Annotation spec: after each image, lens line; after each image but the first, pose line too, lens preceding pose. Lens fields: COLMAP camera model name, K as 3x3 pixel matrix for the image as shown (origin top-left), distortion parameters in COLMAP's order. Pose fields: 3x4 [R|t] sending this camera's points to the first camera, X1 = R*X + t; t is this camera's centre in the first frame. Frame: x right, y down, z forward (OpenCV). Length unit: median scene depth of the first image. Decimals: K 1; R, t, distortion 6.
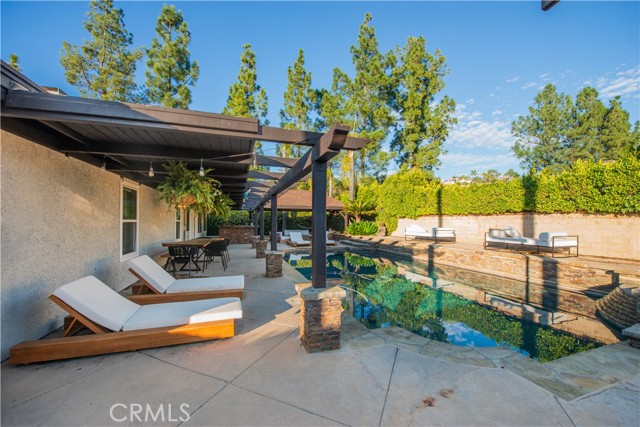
lens RADIAL K [[254.3, 0, 320.0], [0, 254.3, 213.5], [0, 0, 1]] dist [-0.013833, -0.004980]
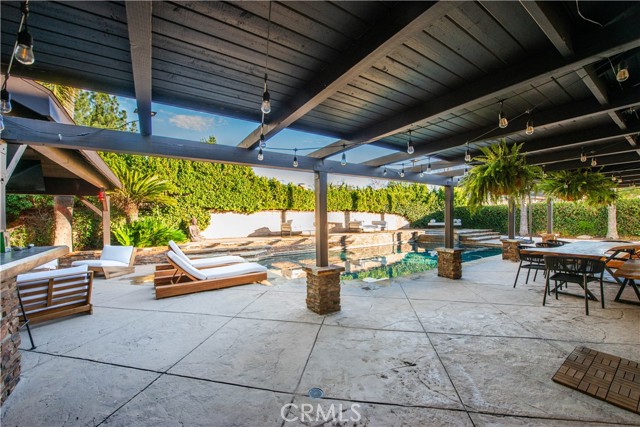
lens RADIAL K [[254.3, 0, 320.0], [0, 254.3, 213.5], [0, 0, 1]] dist [-0.013833, -0.004980]
pose [[-0.224065, 0.010328, 0.974519, -0.777149], [-0.012098, 0.999837, -0.013378, 0.034722], [-0.974499, -0.014788, -0.223904, 1.446788]]
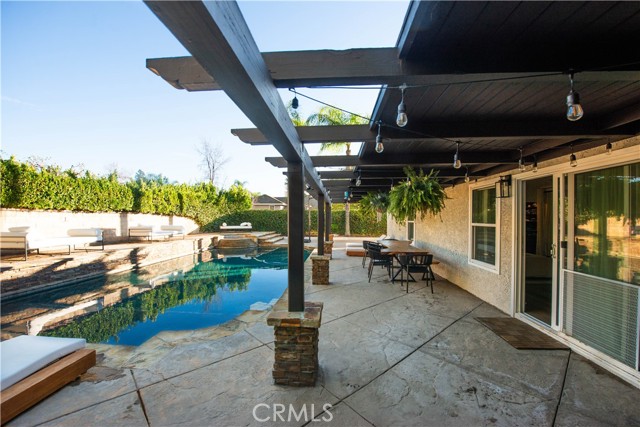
lens RADIAL K [[254.3, 0, 320.0], [0, 254.3, 213.5], [0, 0, 1]] dist [-0.013833, -0.004980]
pose [[-0.914727, -0.003109, 0.404060, -0.498629], [-0.017065, 0.999375, -0.030942, 0.022252], [-0.403711, -0.035199, -0.914209, 1.589224]]
